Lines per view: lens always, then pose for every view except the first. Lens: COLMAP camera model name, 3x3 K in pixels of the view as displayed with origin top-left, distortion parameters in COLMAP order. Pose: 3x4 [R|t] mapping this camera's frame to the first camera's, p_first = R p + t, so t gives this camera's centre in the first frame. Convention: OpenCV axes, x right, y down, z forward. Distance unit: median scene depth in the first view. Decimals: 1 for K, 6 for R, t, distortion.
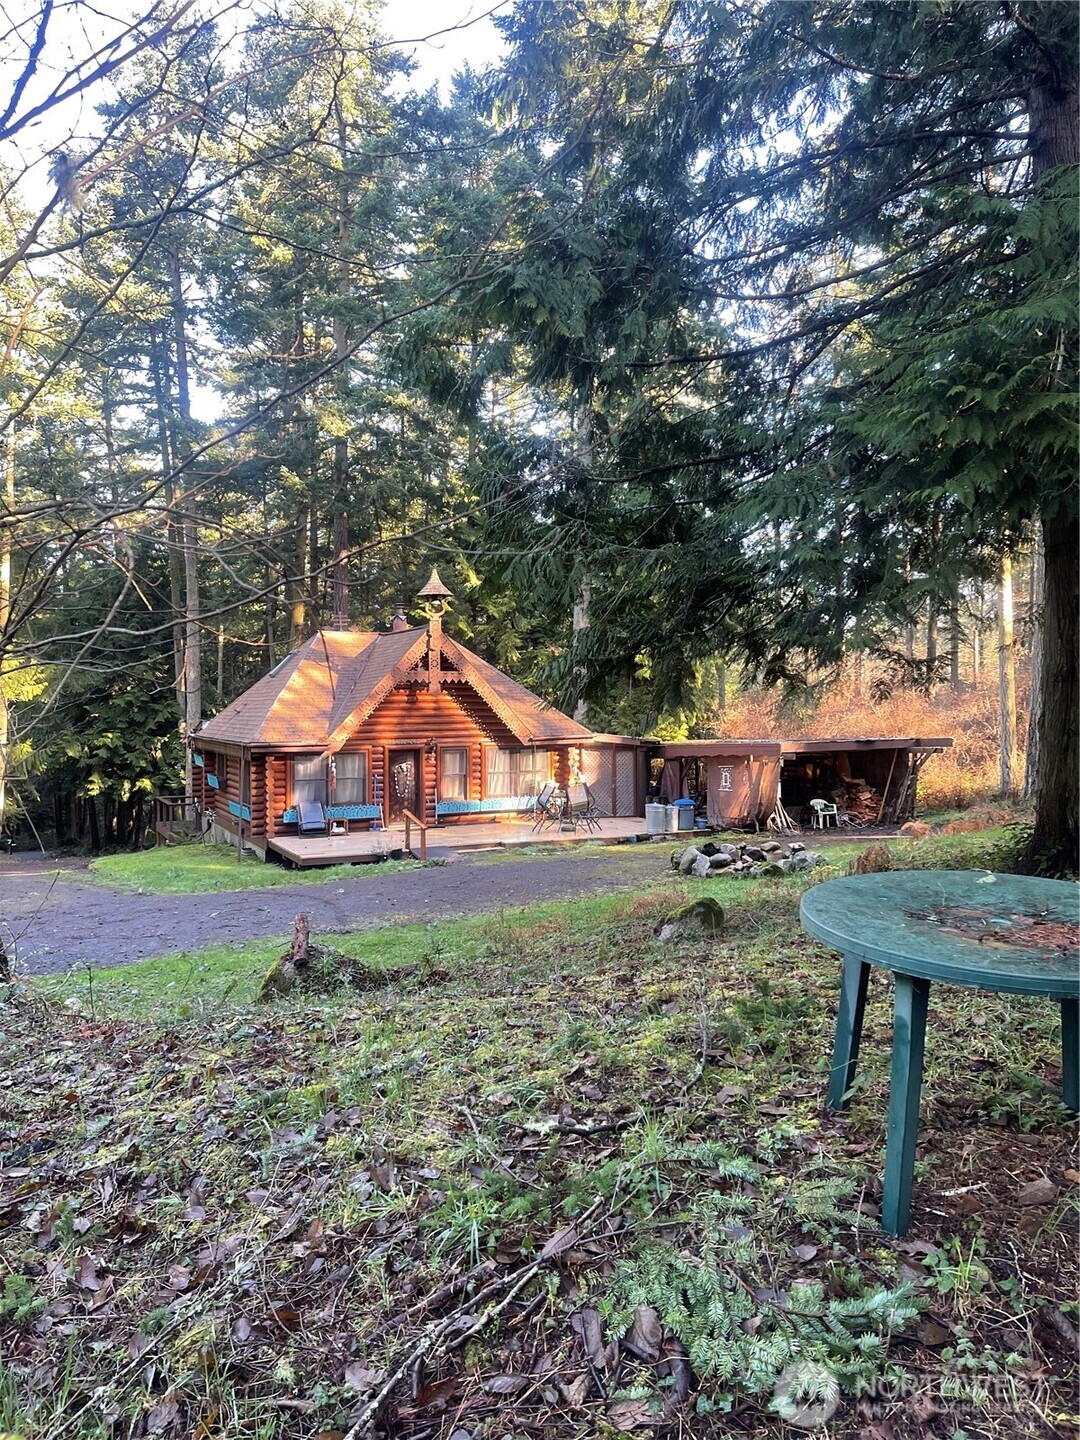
lens RADIAL K [[1081.1, 0, 528.4], [0, 1081.1, 716.2], [0, 0, 1]] dist [0.075785, -0.094009]
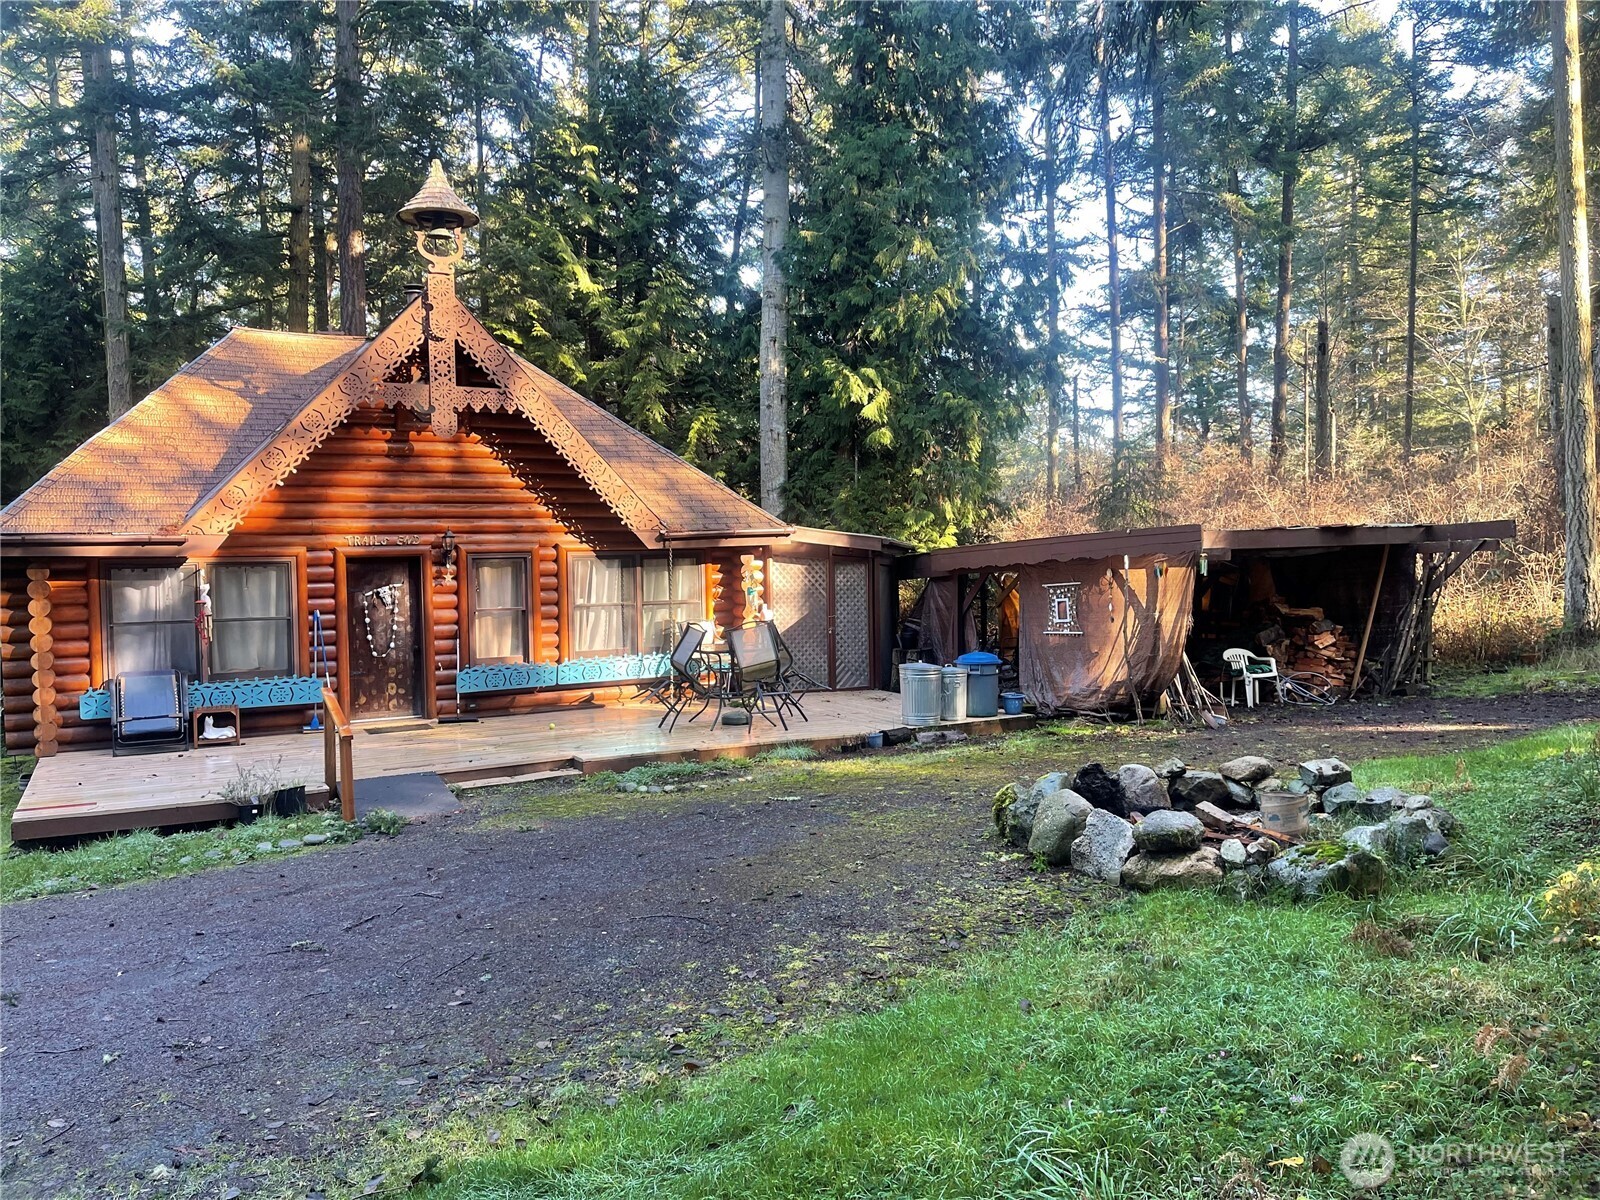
lens RADIAL K [[1201.2, 0, 803.8], [0, 1201.2, 603.9], [0, 0, 1]] dist [0.075785, -0.094009]
pose [[0.998199, -0.013661, 0.058413, 0.035112], [0.011993, 0.999513, 0.028816, 0.038119], [-0.058778, -0.028064, 0.997877, 0.464942]]
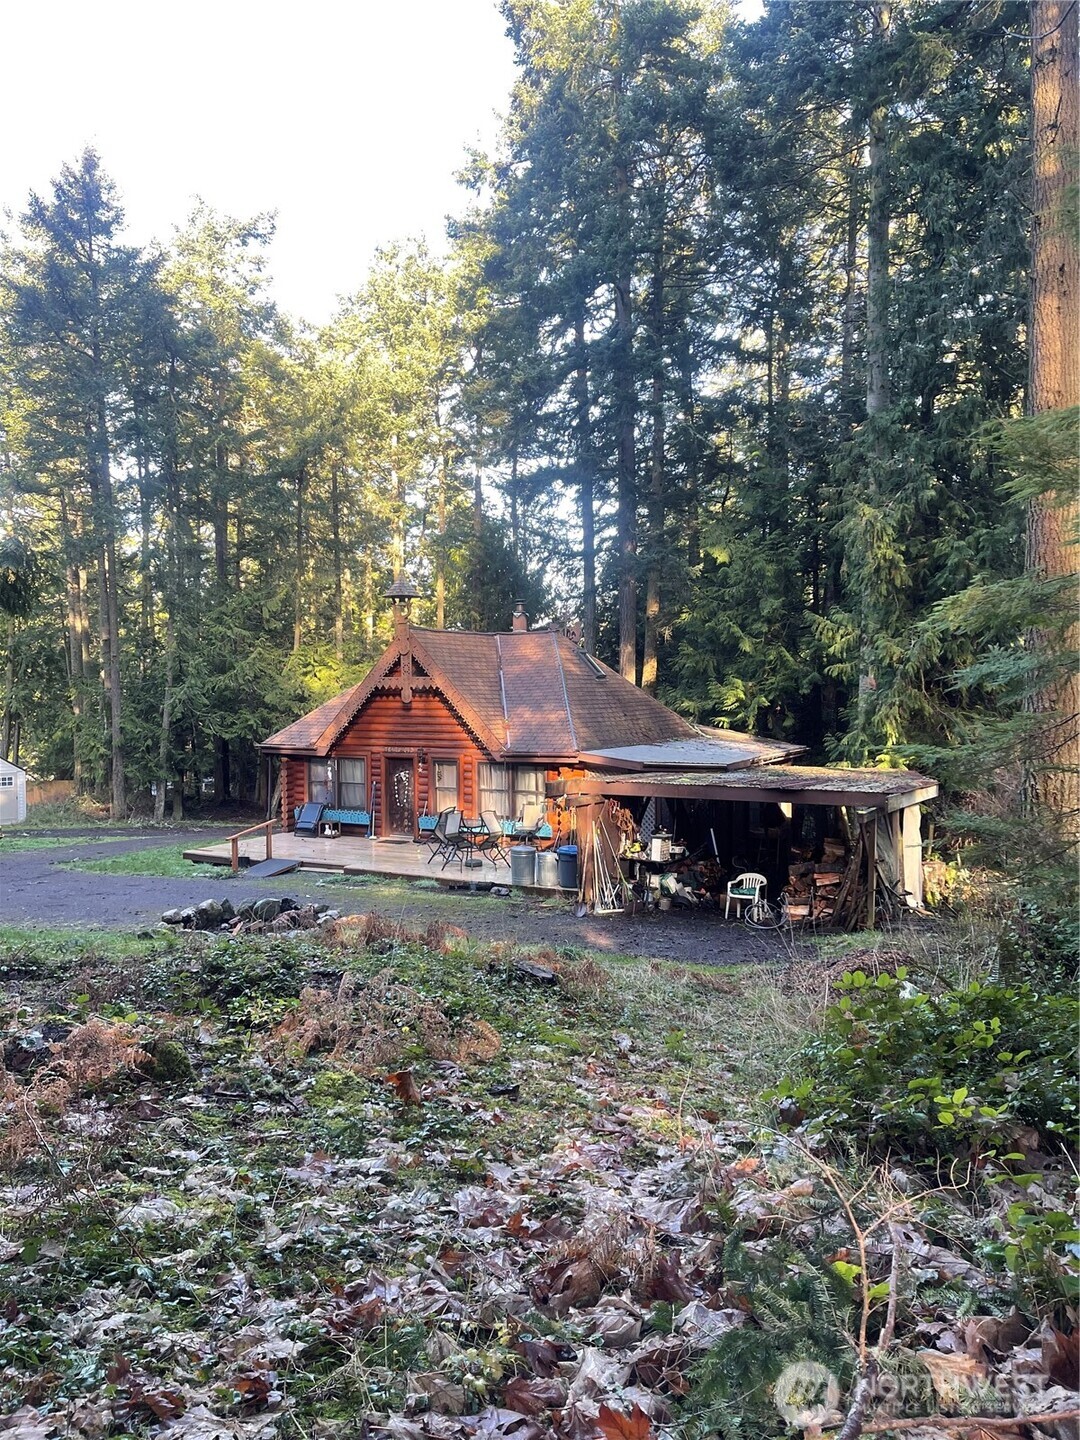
lens RADIAL K [[1081.1, 0, 538.8], [0, 1081.1, 722.3], [0, 0, 1]] dist [0.075785, -0.094009]
pose [[0.622531, 0.039533, -0.781596, 0.712902], [-0.002145, 0.998806, 0.048811, -0.047531], [0.782592, -0.028710, 0.621873, 0.495625]]
